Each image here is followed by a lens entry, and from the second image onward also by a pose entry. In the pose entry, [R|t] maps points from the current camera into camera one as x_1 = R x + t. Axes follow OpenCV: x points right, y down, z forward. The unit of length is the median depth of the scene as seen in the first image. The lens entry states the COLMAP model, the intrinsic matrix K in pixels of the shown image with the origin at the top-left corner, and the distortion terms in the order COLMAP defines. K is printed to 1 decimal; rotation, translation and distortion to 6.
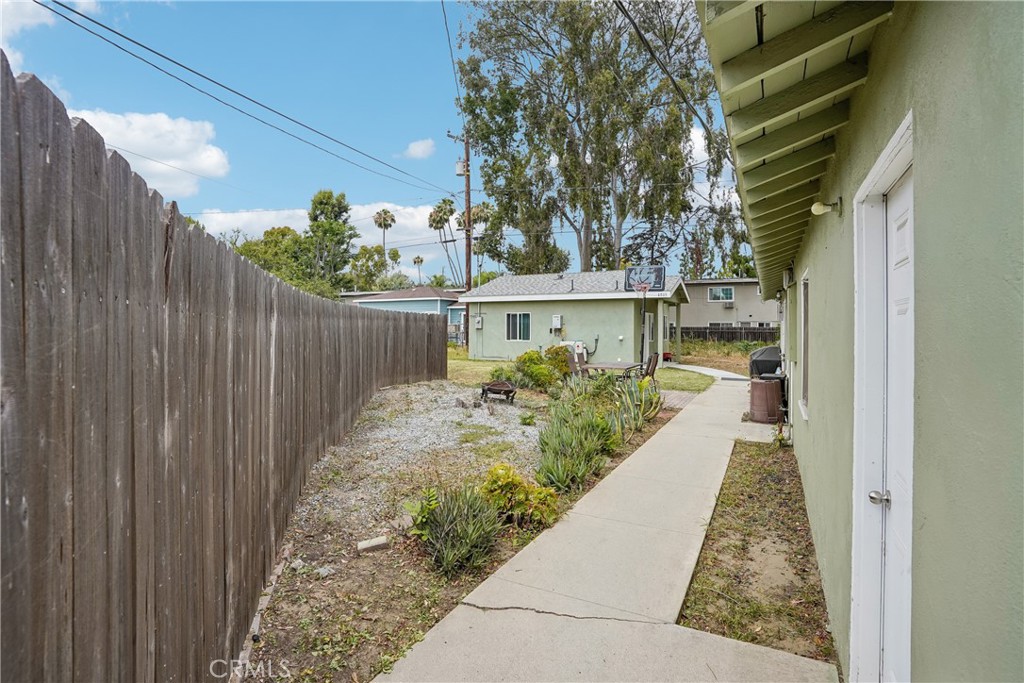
lens RADIAL K [[484.7, 0, 513.7], [0, 484.7, 323.5], [0, 0, 1]] dist [-0.075276, 0.029240]
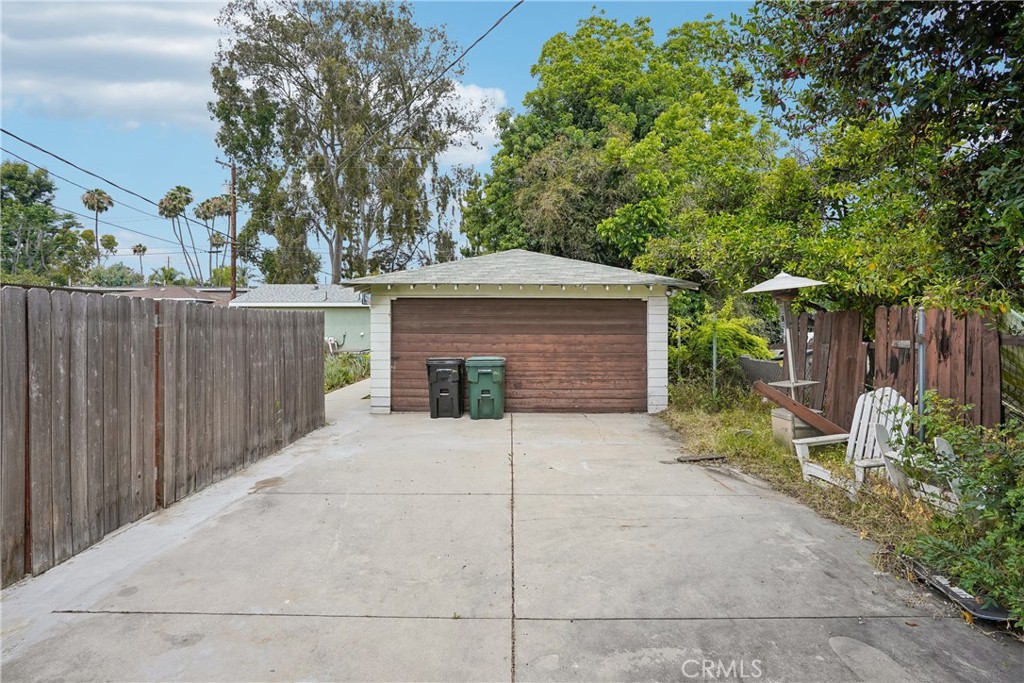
lens RADIAL K [[484.7, 0, 513.7], [0, 484.7, 323.5], [0, 0, 1]] dist [-0.075276, 0.029240]
pose [[0.876757, -0.000626, 0.480934, -0.030003], [-0.002080, 0.999985, 0.005093, -0.004180], [-0.480929, -0.005466, 0.876742, -0.199033]]
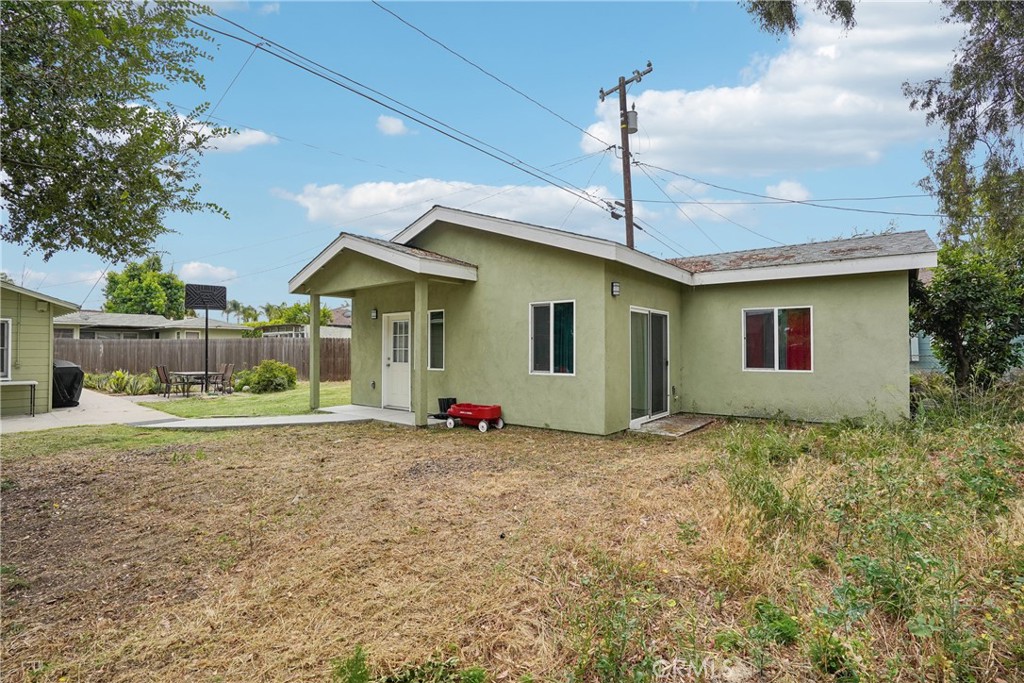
lens RADIAL K [[477.4, 0, 514.4], [0, 477.4, 339.5], [0, 0, 1]] dist [-0.073399, 0.029841]
pose [[-0.167413, -0.026872, -0.985520, 0.360327], [0.009176, 0.999543, -0.028813, 0.011078], [0.985844, -0.013867, -0.167090, 0.572152]]
